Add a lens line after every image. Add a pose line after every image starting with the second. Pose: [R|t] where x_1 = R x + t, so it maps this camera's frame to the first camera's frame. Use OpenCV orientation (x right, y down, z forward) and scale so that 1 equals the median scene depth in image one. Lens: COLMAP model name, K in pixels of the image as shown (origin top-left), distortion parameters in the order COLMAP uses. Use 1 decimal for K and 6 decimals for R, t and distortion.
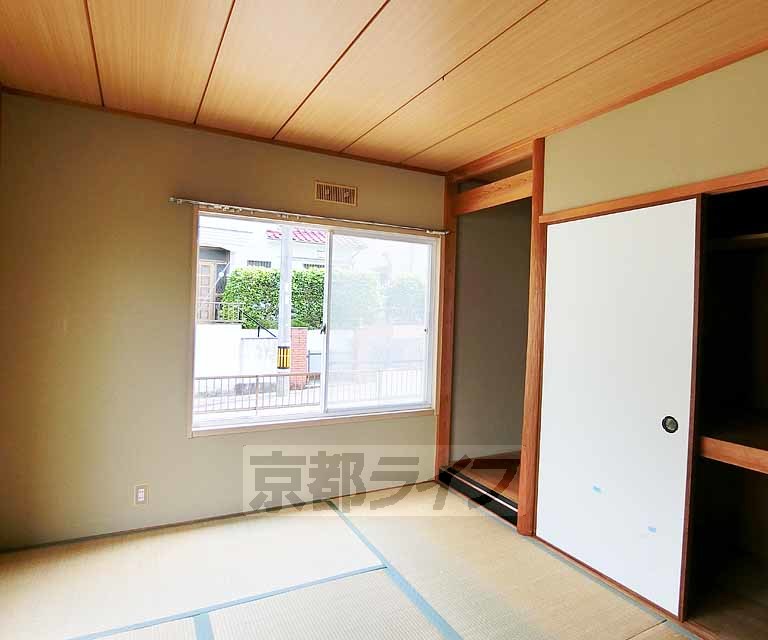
lens RADIAL K [[475.1, 0, 384.9], [0, 475.1, 320.4], [0, 0, 1]] dist [-0.002996, -0.003224]
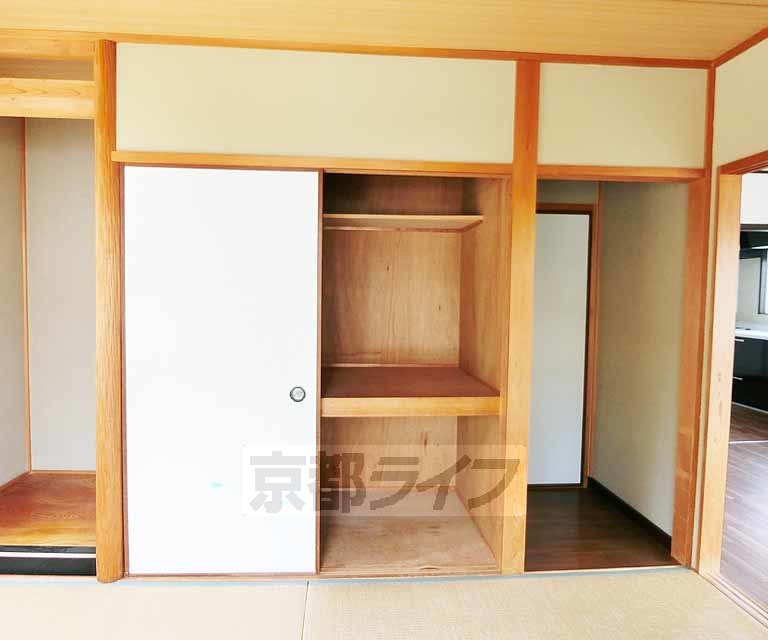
lens RADIAL K [[475.1, 0, 384.3], [0, 475.1, 317.1], [0, 0, 1]] dist [-0.002996, -0.003224]
pose [[0.426453, -0.074978, 0.901397, -0.169818], [0.014232, 0.996991, 0.076196, -0.015430], [-0.904398, -0.019666, 0.426237, 0.308811]]
